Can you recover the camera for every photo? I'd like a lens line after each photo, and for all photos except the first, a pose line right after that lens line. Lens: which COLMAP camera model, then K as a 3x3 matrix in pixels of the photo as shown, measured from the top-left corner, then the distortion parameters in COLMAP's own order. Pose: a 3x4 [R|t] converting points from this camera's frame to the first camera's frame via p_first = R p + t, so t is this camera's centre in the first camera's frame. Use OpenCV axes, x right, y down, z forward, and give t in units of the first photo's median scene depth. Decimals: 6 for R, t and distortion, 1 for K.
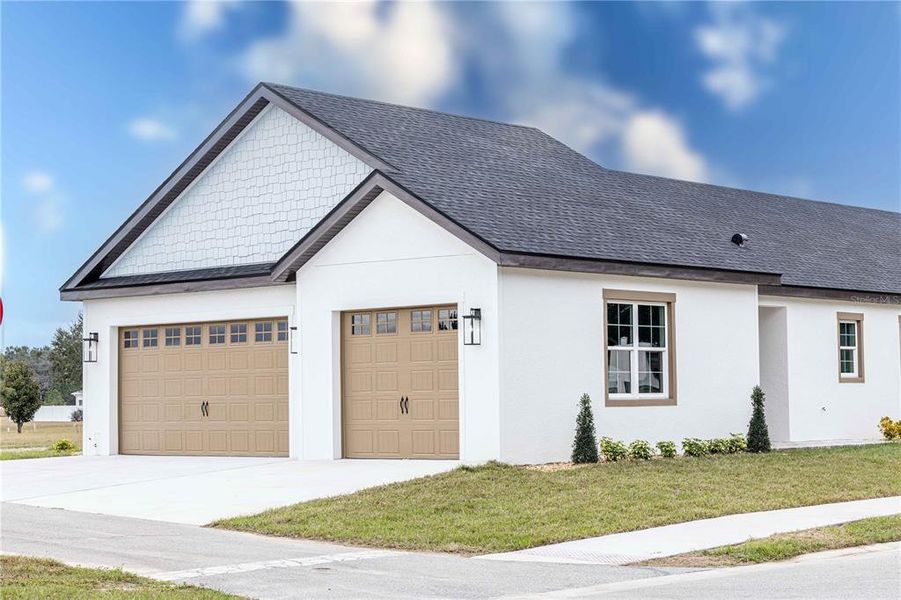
lens RADIAL K [[1674.8, 0, 444.9], [0, 1674.8, 303.3], [0, 0, 1]] dist [-0.008817, 0.000000]
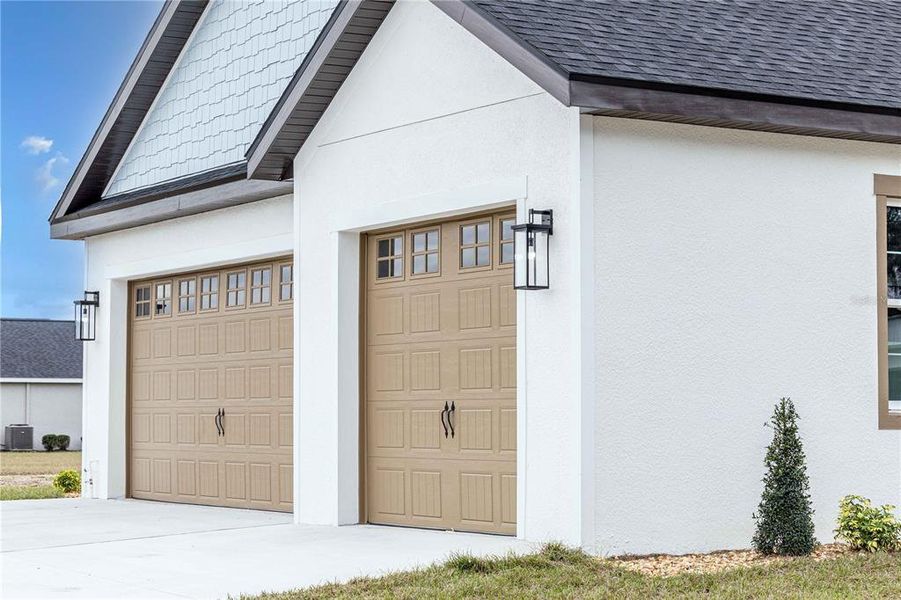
lens RADIAL K [[2019.0, 0, 450.6], [0, 2019.0, 300.4], [0, 0, 1]] dist [-0.026838, 0.000000]
pose [[0.957488, -0.003382, -0.288452, 0.110447], [0.003608, 0.999993, 0.000252, 0.019810], [0.288449, -0.001282, 0.957494, 0.333227]]
